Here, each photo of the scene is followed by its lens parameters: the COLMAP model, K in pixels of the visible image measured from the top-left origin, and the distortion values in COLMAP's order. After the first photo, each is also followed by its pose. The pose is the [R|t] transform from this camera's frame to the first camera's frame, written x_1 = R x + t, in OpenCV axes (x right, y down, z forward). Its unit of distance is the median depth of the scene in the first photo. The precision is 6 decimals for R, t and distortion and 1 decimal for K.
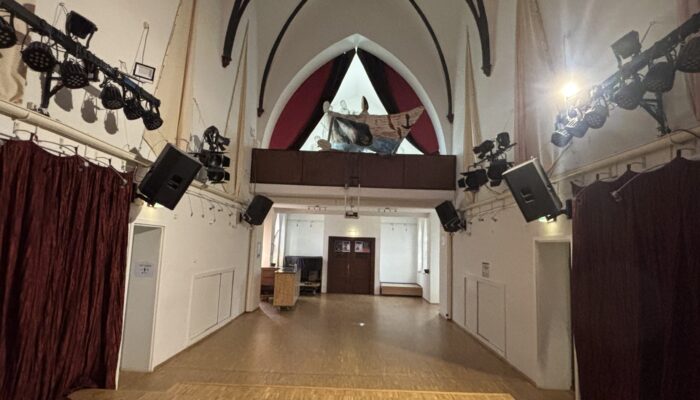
lens RADIAL K [[371.8, 0, 349.6], [0, 371.8, 197.3], [0, 0, 1]] dist [0.003602, -0.000035]
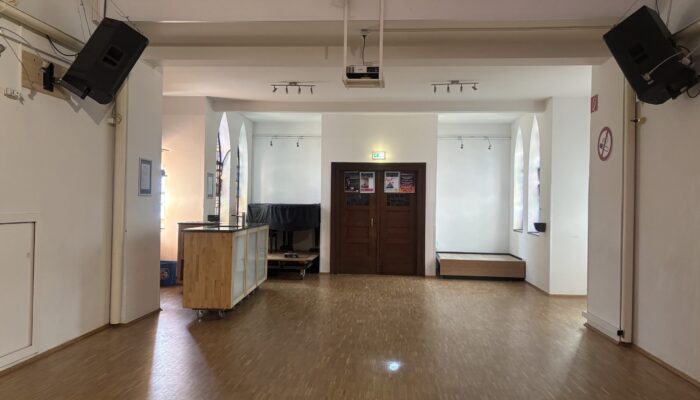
lens RADIAL K [[496.7, 0, 350.1], [0, 496.7, 202.7], [0, 0, 1]] dist [0.039841, -0.001892]
pose [[0.996664, -0.018864, -0.079409, 0.021523], [0.028300, 0.992439, 0.119430, 0.082429], [0.076555, -0.121279, 0.989662, 0.347279]]
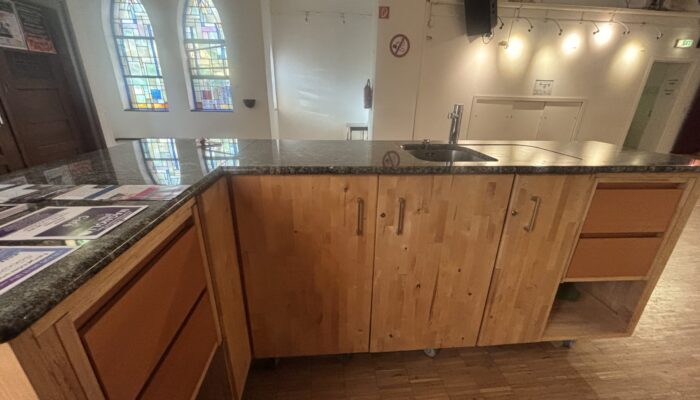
lens RADIAL K [[285.3, 0, 353.4], [0, 285.3, 198.5], [0, 0, 1]] dist [0.003822, 0.000059]
pose [[-0.091953, -0.385439, 0.918140, -0.202629], [-0.148321, 0.917062, 0.370132, 0.138522], [-0.984655, -0.102144, -0.141495, 0.819100]]
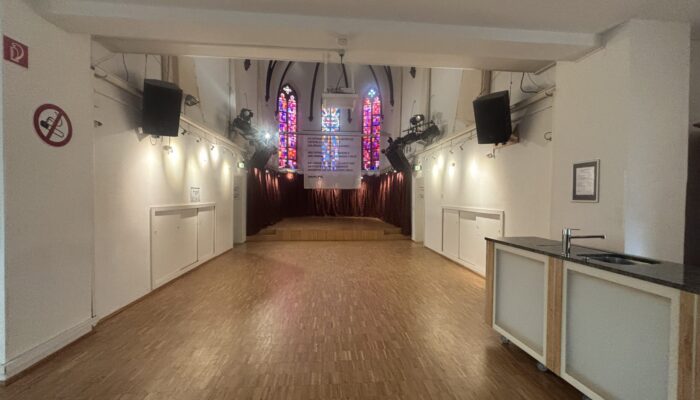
lens RADIAL K [[285.3, 0, 350.4], [0, 285.3, 199.4], [0, 0, 1]] dist [0.003822, 0.000059]
pose [[-0.994312, -0.042995, -0.097447, 0.016053], [-0.032188, 0.993424, -0.109877, 0.146910], [0.101530, -0.106115, -0.989157, 0.920270]]
